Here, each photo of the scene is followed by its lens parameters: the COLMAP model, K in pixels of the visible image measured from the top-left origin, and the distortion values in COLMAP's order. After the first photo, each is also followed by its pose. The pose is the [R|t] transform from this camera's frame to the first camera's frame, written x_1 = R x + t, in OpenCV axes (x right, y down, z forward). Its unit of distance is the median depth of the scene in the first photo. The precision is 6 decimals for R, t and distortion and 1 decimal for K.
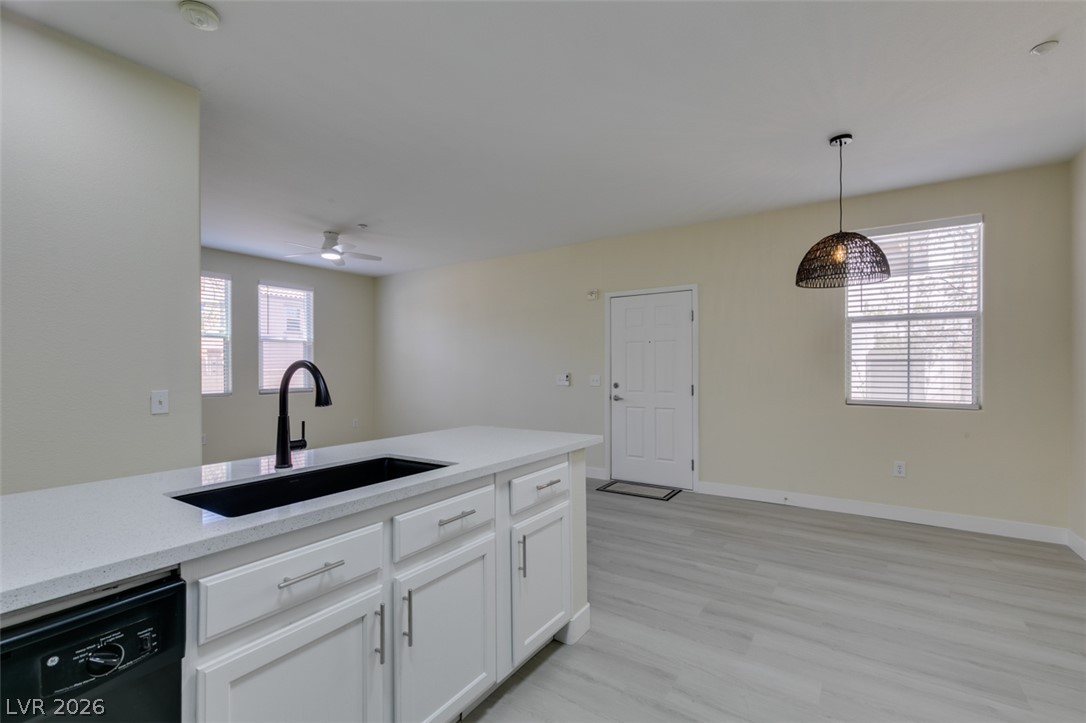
lens RADIAL K [[486.5, 0, 539.2], [0, 486.5, 367.3], [0, 0, 1]] dist [0.002051, -0.002403]
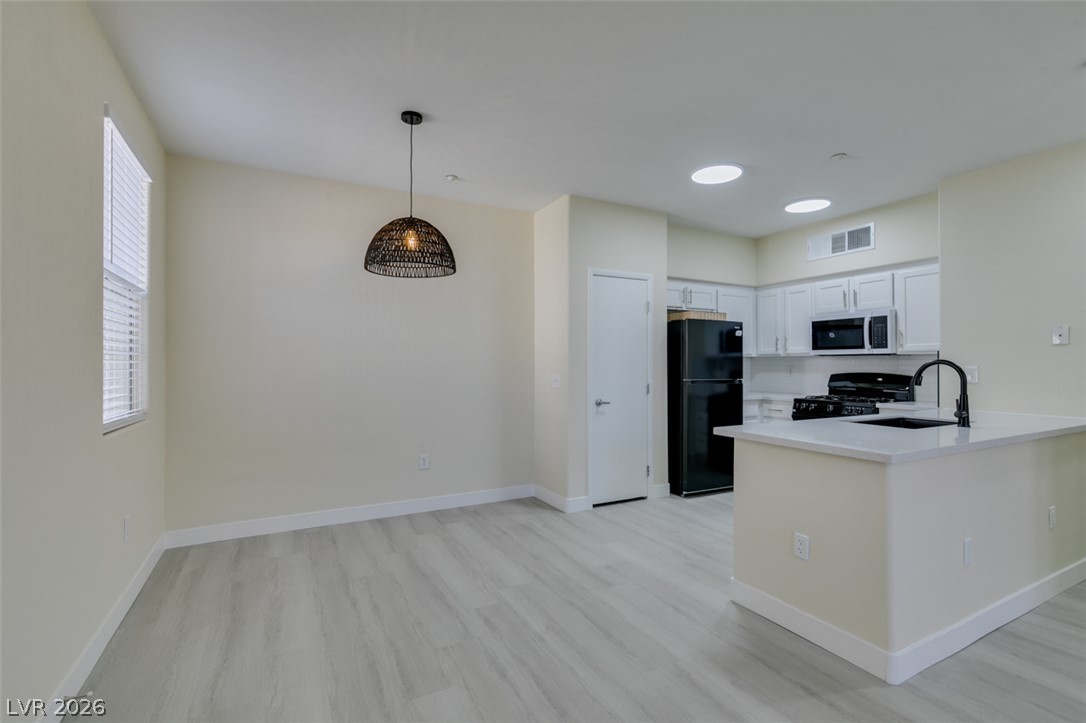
lens RADIAL K [[486.5, 0, 537.5], [0, 486.5, 362.4], [0, 0, 1]] dist [0.002051, -0.002403]
pose [[-0.884253, 0.003881, 0.466992, -0.014999], [0.001802, 0.999986, -0.004897, 0.001448], [-0.467005, -0.003488, -0.884248, 1.282833]]
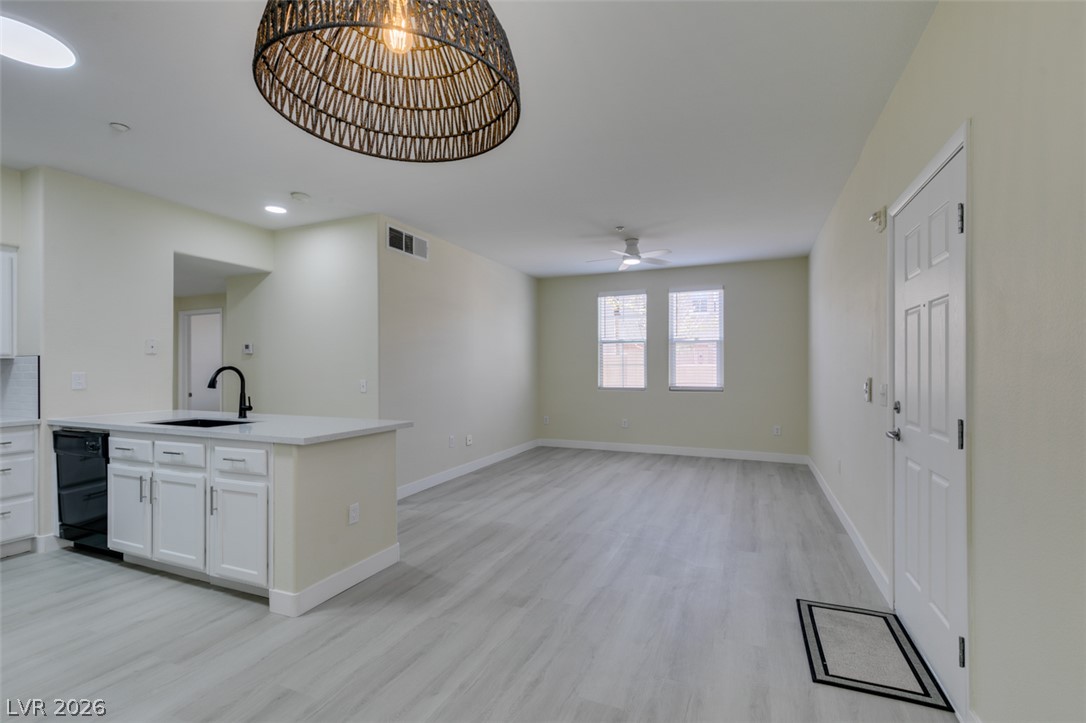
lens RADIAL K [[486.5, 0, 543.9], [0, 486.5, 365.1], [0, 0, 1]] dist [0.002051, -0.002403]
pose [[0.193513, -0.002361, -0.981095, 0.727344], [0.002559, 0.999995, -0.001902, -0.003788], [0.981094, -0.002142, 0.193519, 0.779285]]
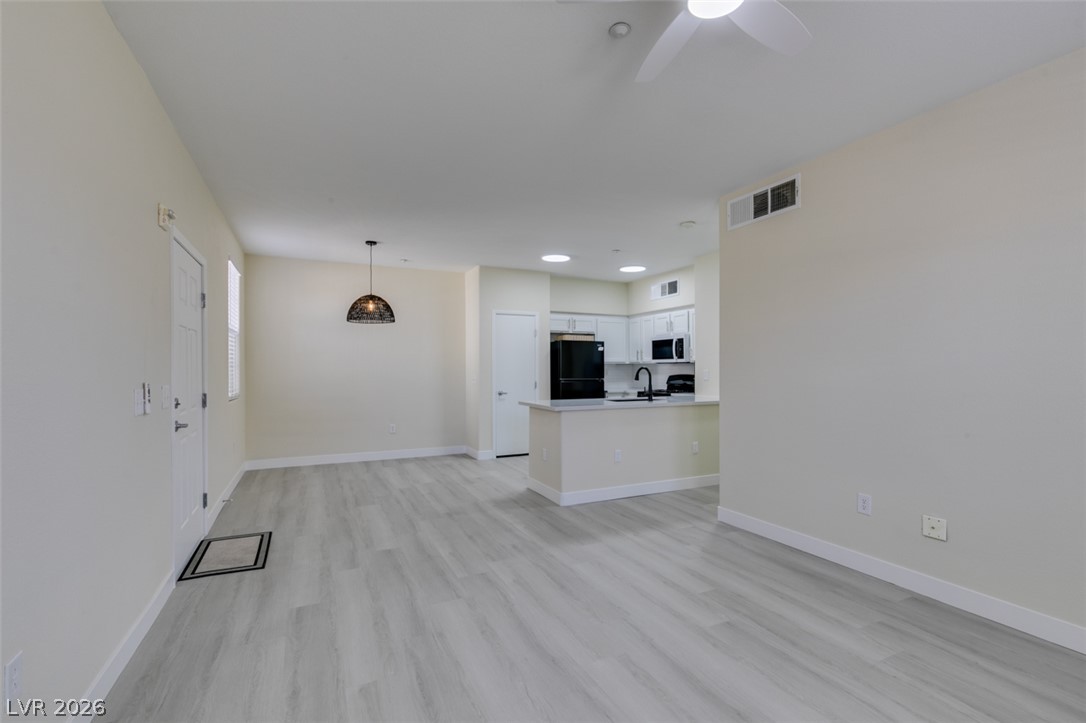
lens RADIAL K [[486.5, 0, 540.9], [0, 486.5, 367.1], [0, 0, 1]] dist [0.002051, -0.002403]
pose [[-0.863850, 0.005084, 0.503723, -0.621079], [0.003365, 0.999985, -0.004321, 0.000882], [-0.503737, -0.002038, -0.863854, 1.685683]]
